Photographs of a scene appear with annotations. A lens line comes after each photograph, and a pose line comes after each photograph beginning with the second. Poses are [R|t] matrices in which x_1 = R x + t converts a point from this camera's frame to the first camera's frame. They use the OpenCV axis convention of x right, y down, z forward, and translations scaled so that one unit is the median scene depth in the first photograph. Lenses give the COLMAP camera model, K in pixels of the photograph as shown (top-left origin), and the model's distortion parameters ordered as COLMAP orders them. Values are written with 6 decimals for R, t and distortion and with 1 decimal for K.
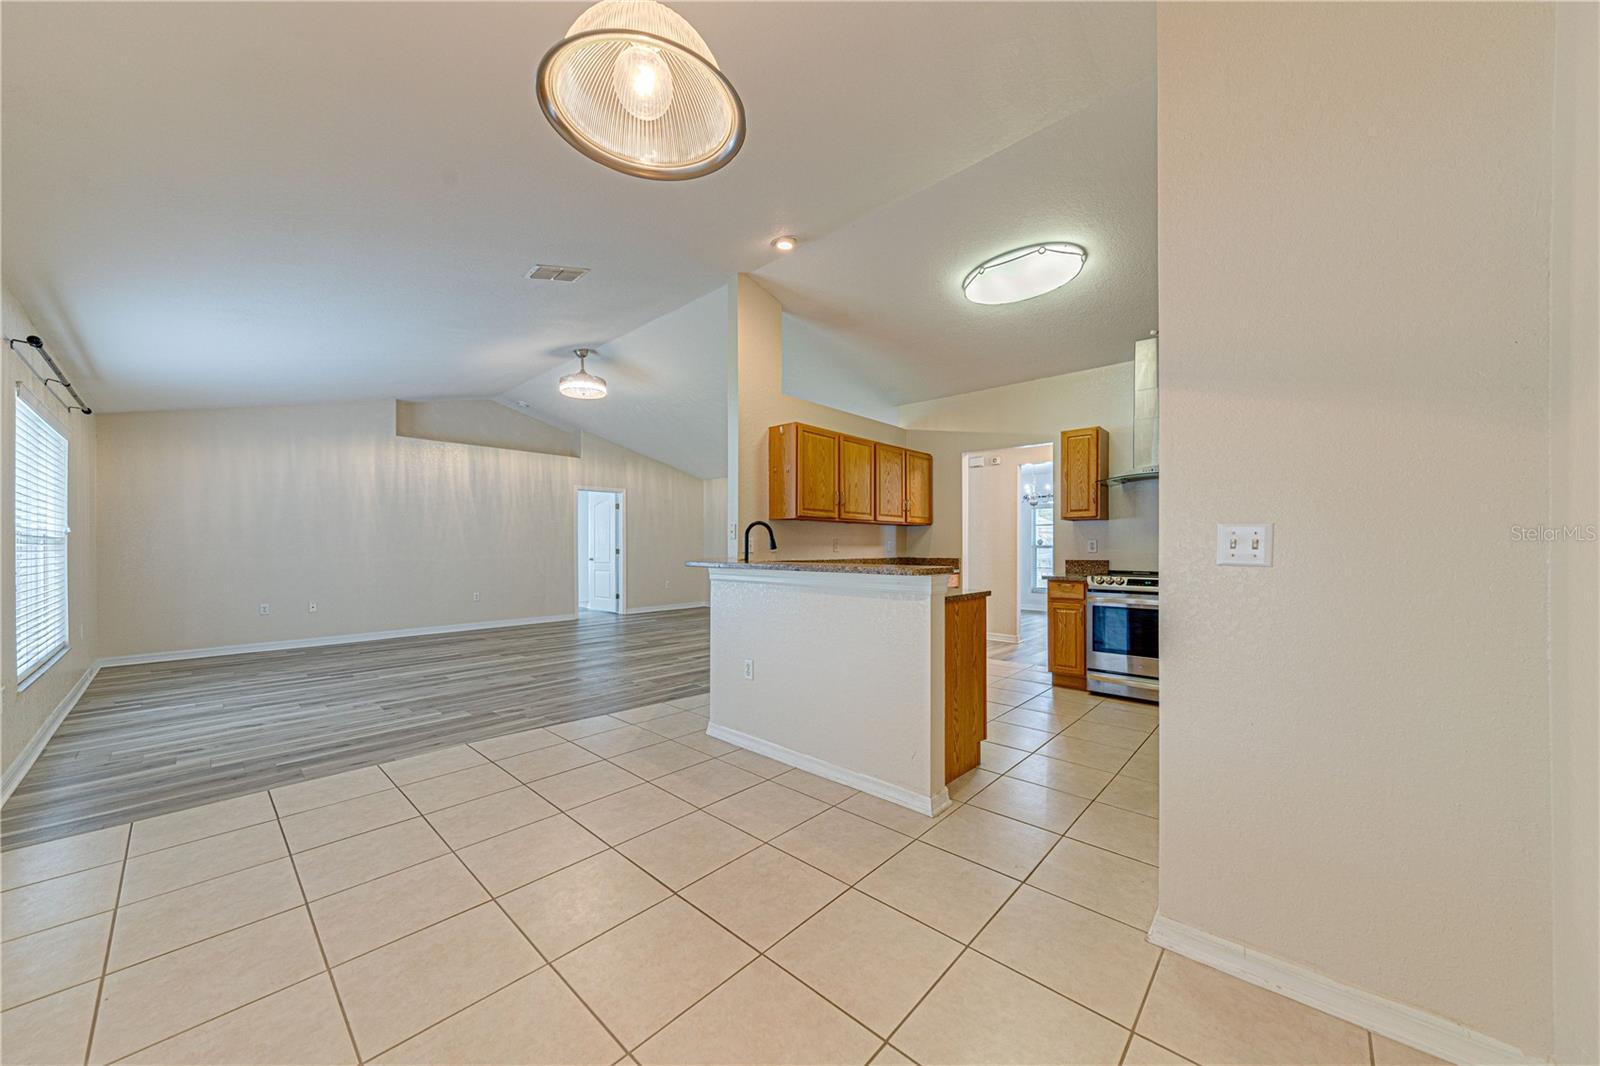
lens RADIAL K [[555.6, 0, 806.9], [0, 555.6, 537.8], [0, 0, 1]] dist [0.000926, -0.000228]
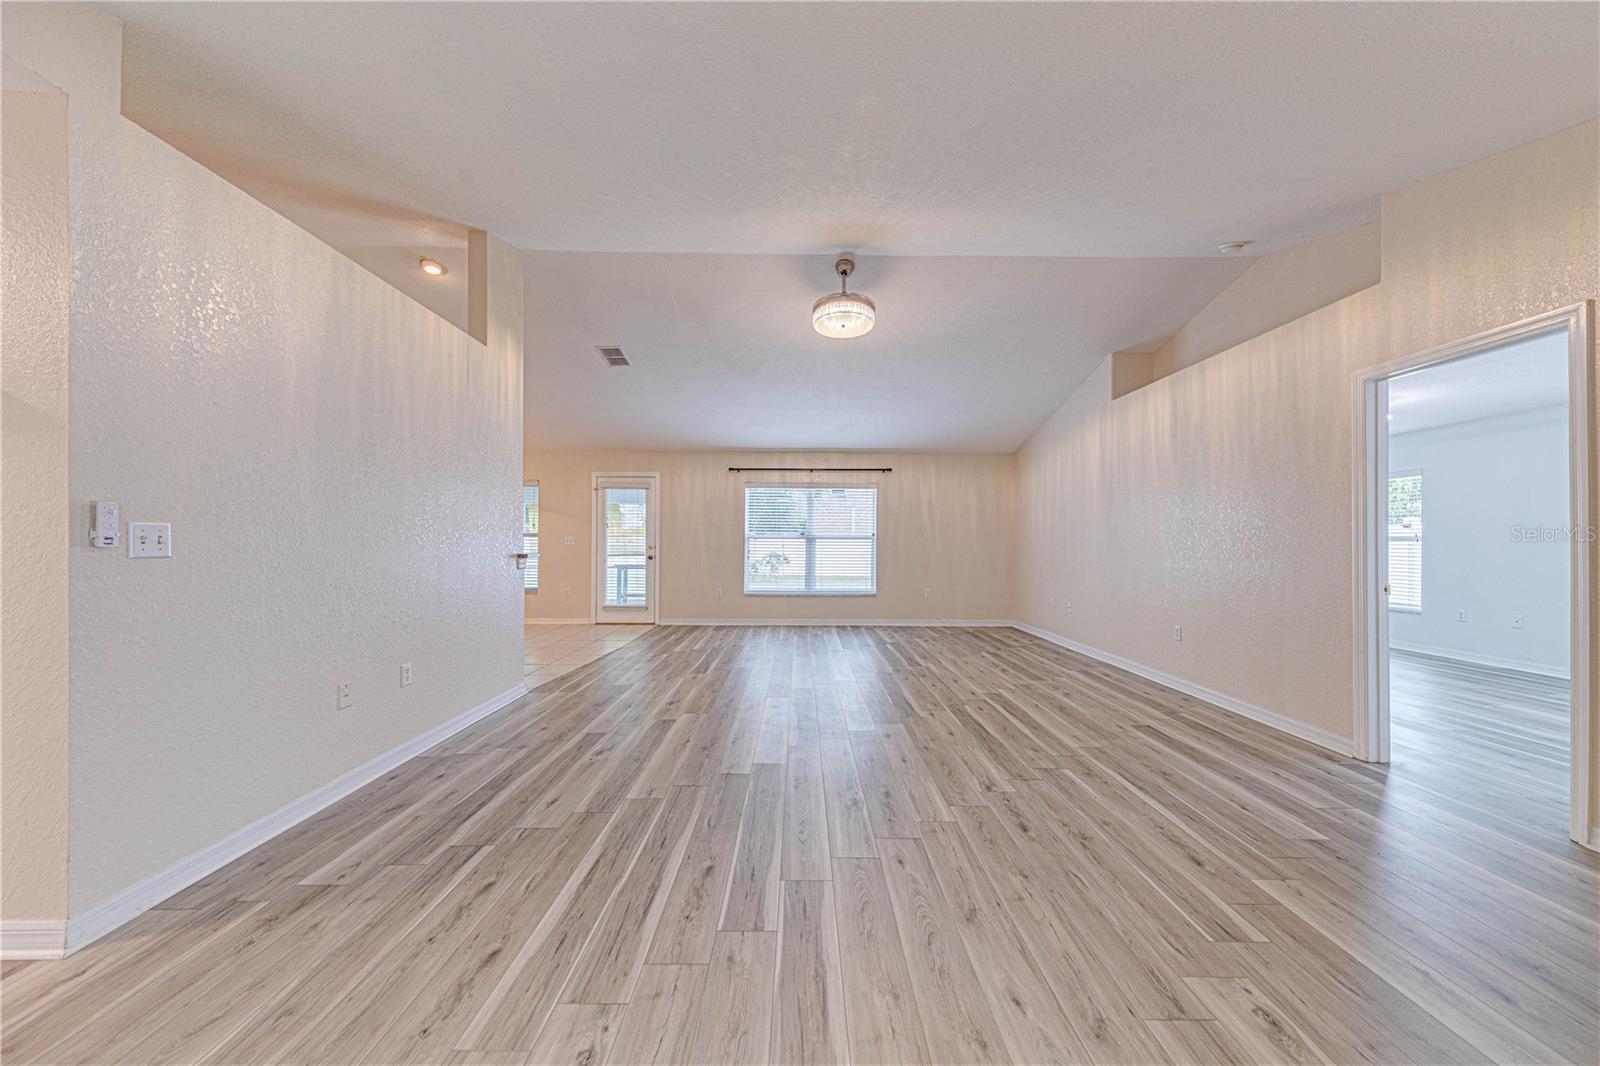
lens RADIAL K [[556.6, 0, 796.9], [0, 556.6, 542.4], [0, 0, 1]] dist [0.012089, -0.000103]
pose [[-0.745303, 0.000004, -0.666726, 0.135869], [0.004328, 0.999979, -0.004831, 0.019254], [0.666712, -0.006486, -0.745288, 2.131262]]
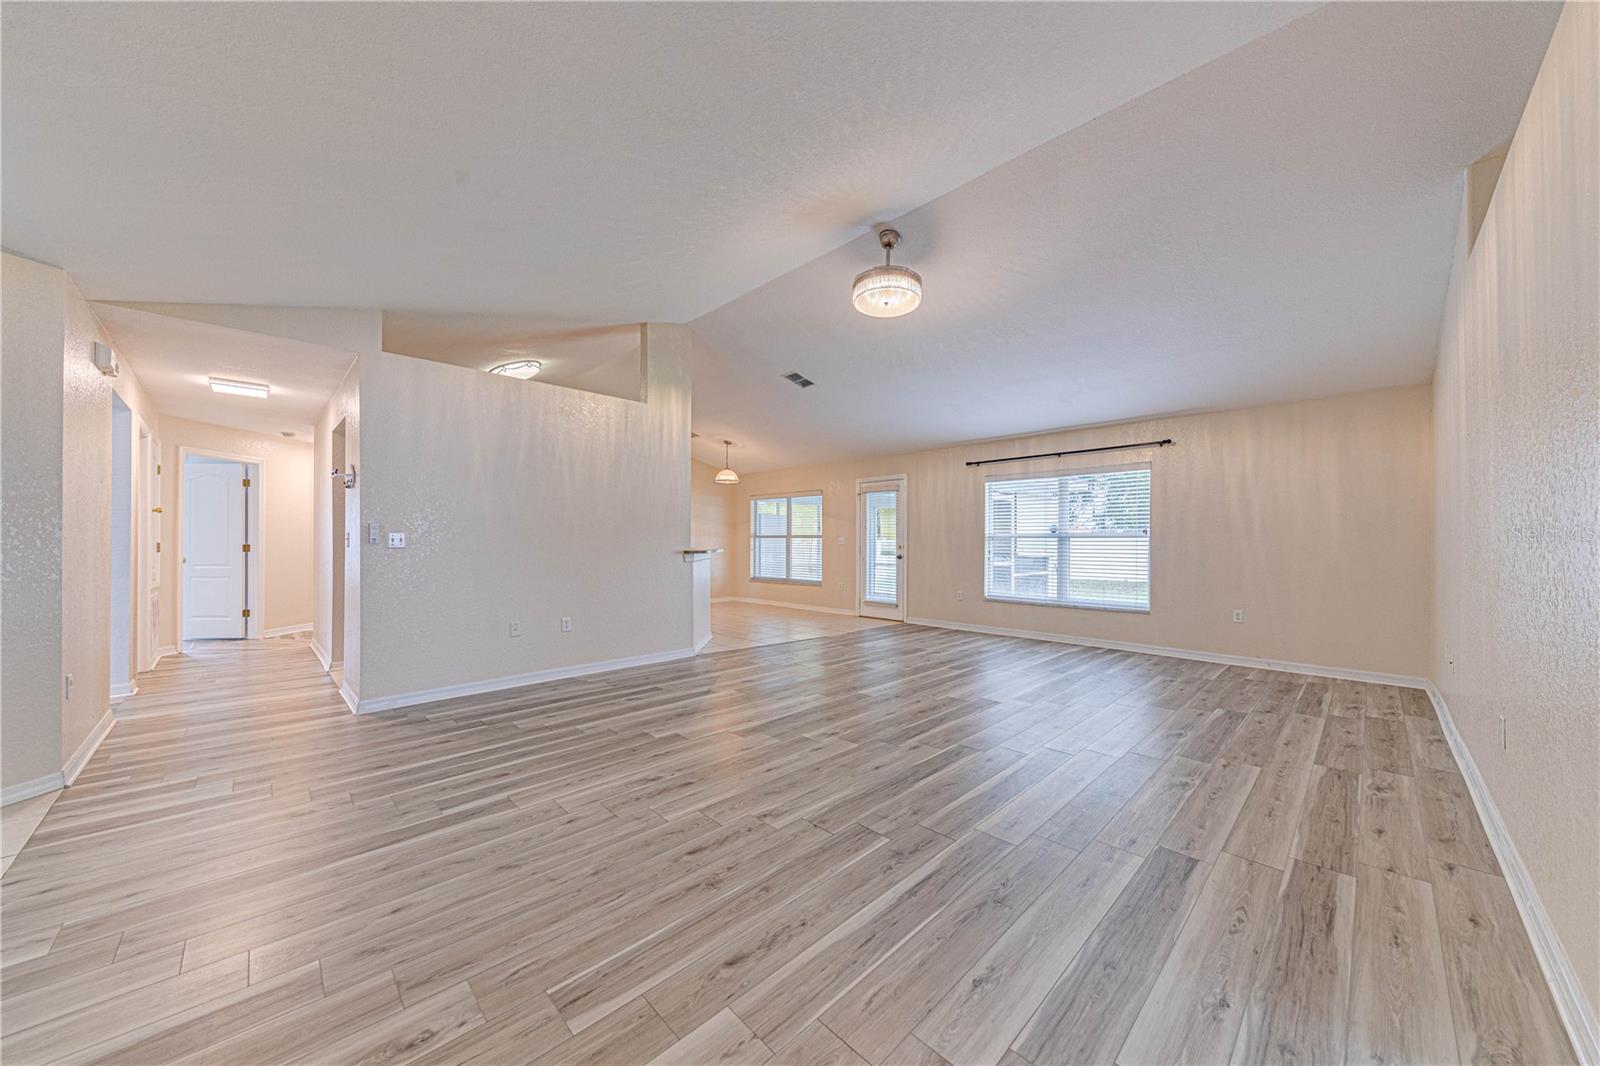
lens RADIAL K [[556.6, 0, 796.9], [0, 556.6, 542.4], [0, 0, 1]] dist [0.012089, -0.000103]
pose [[-0.997296, 0.000547, 0.073483, -0.521488], [-0.000050, 0.999967, -0.008124, 0.024326], [-0.073485, -0.008105, -0.997263, 2.364233]]
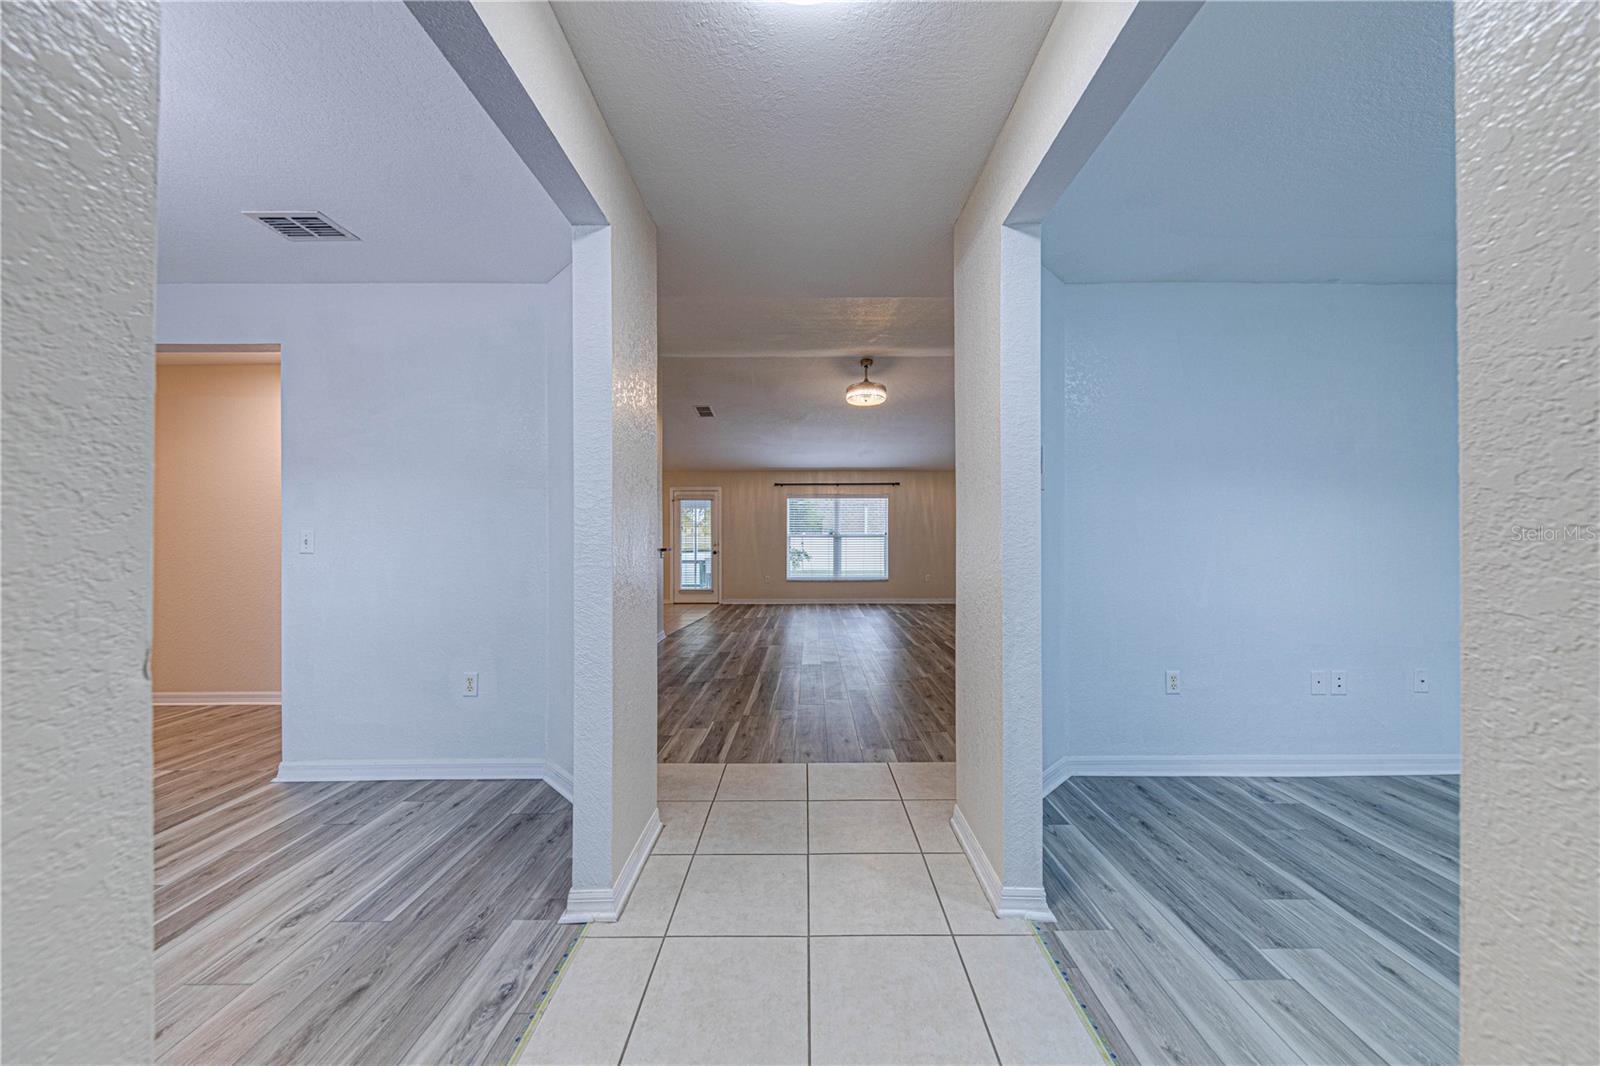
lens RADIAL K [[555.6, 0, 806.9], [0, 555.6, 537.8], [0, 0, 1]] dist [0.000926, -0.000228]
pose [[-0.747330, 0.003022, -0.664446, 0.564374], [0.012088, 0.999886, -0.009048, 0.021551], [0.664343, -0.014794, -0.747282, 2.490394]]
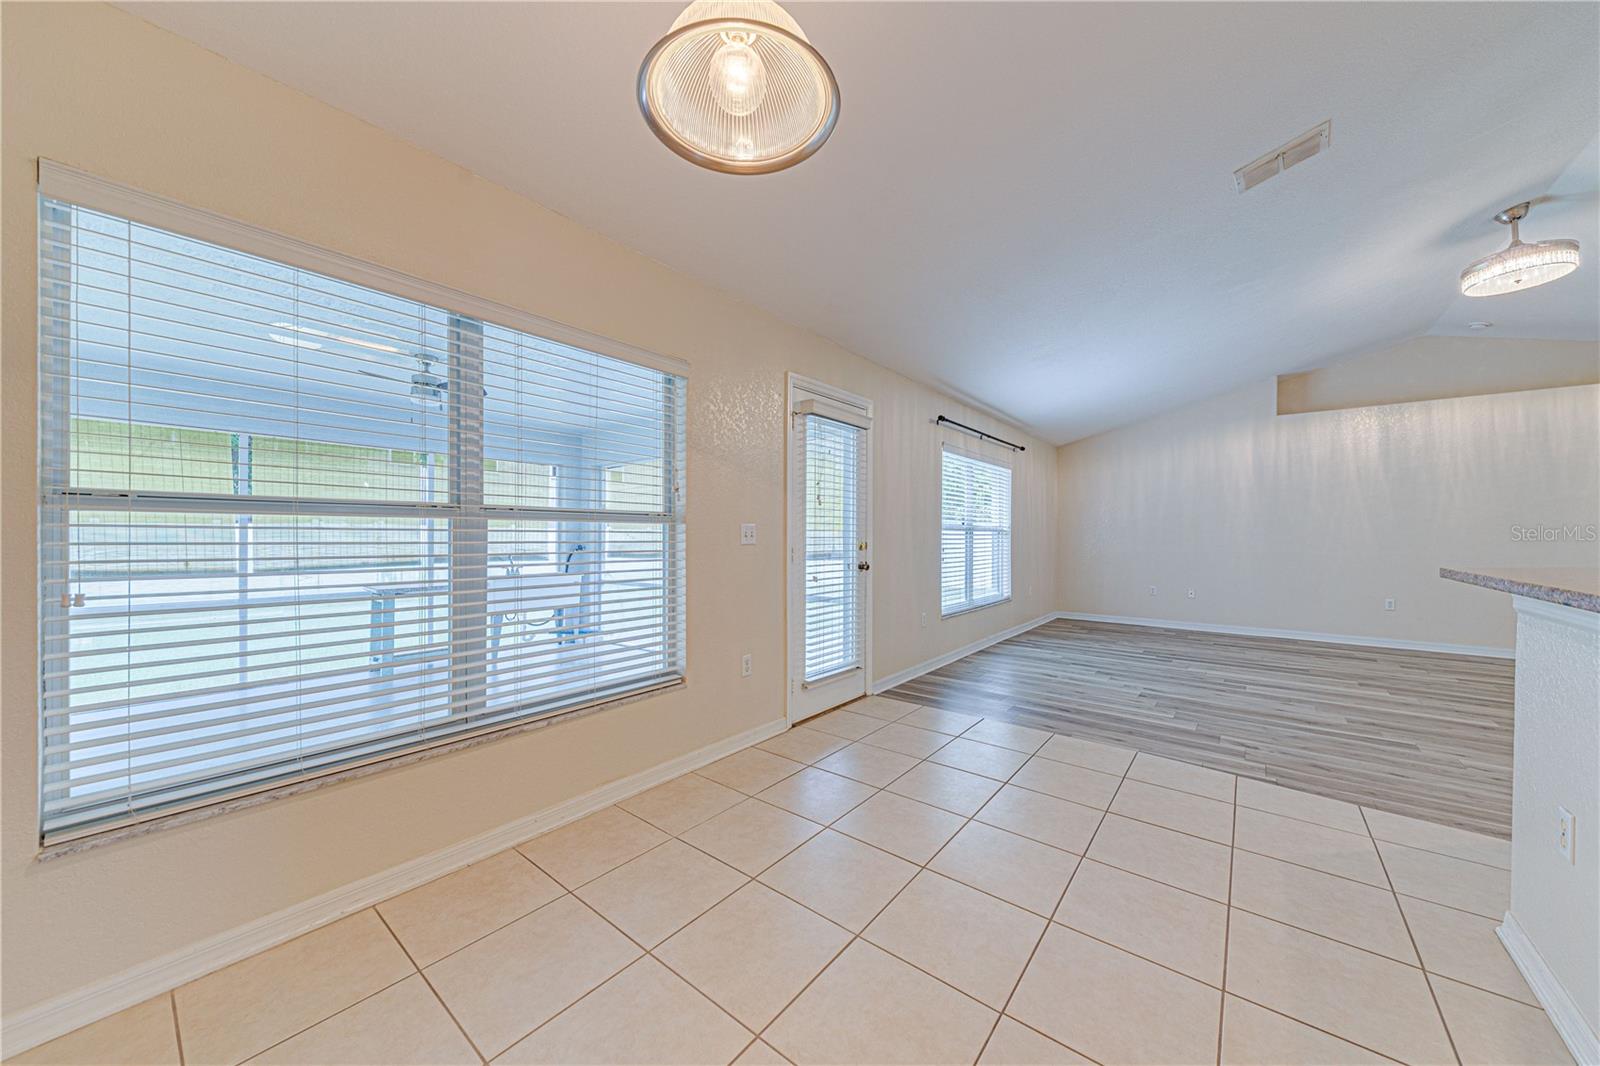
lens RADIAL K [[555.6, 0, 806.9], [0, 555.6, 537.8], [0, 0, 1]] dist [0.000926, -0.000228]
pose [[0.063974, 0.010076, -0.997901, 0.191833], [0.008549, 0.999907, 0.010645, 0.000070], [0.997915, -0.009212, 0.063882, 0.277716]]
